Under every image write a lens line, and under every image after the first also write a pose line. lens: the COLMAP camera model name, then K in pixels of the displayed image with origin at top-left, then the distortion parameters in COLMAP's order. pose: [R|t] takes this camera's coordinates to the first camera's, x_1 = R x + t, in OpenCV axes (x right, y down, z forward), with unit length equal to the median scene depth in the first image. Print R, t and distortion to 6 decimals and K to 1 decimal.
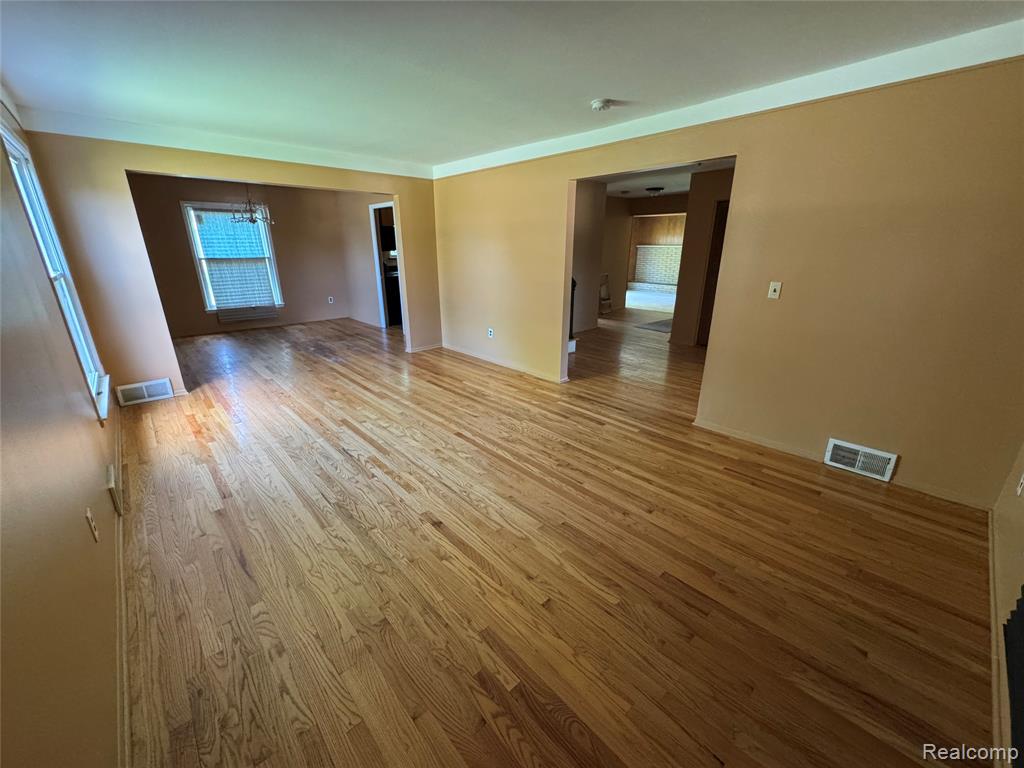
lens RADIAL K [[408.1, 0, 513.2], [0, 408.1, 385.5], [0, 0, 1]] dist [-0.001140, -0.000037]
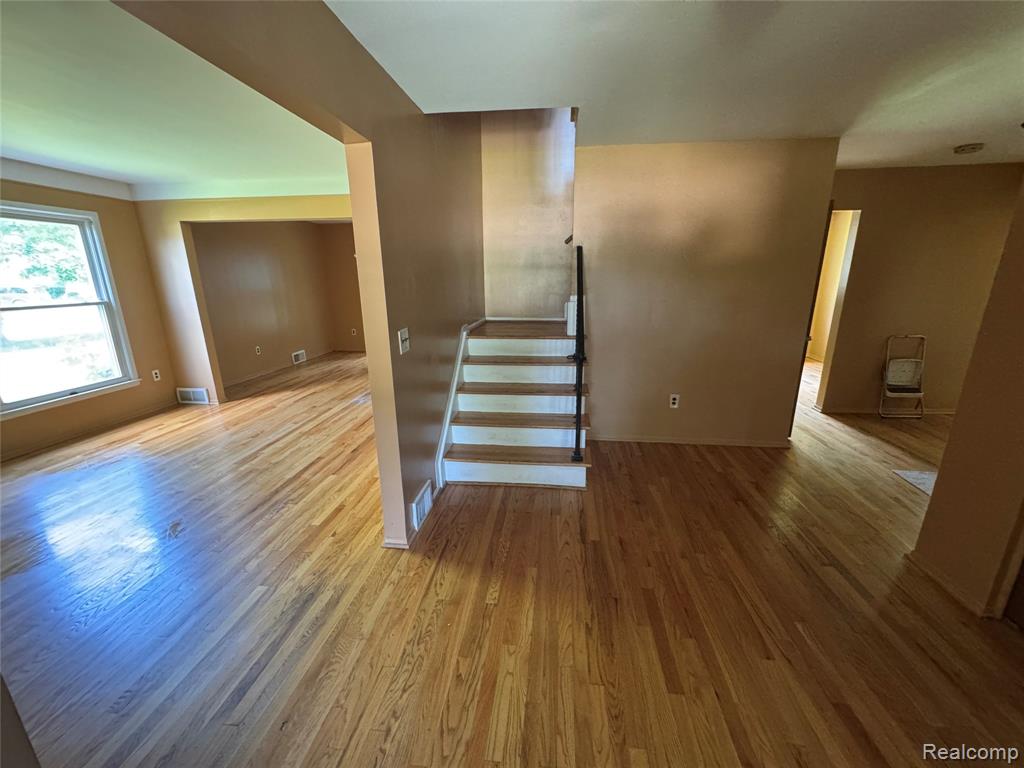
lens RADIAL K [[408.1, 0, 512.7], [0, 408.1, 383.4], [0, 0, 1]] dist [-0.001140, -0.000037]
pose [[0.651992, 0.189236, -0.734231, 0.585929], [-0.237362, 0.970622, 0.039386, -0.275183], [0.720115, 0.148600, 0.677756, 0.773081]]
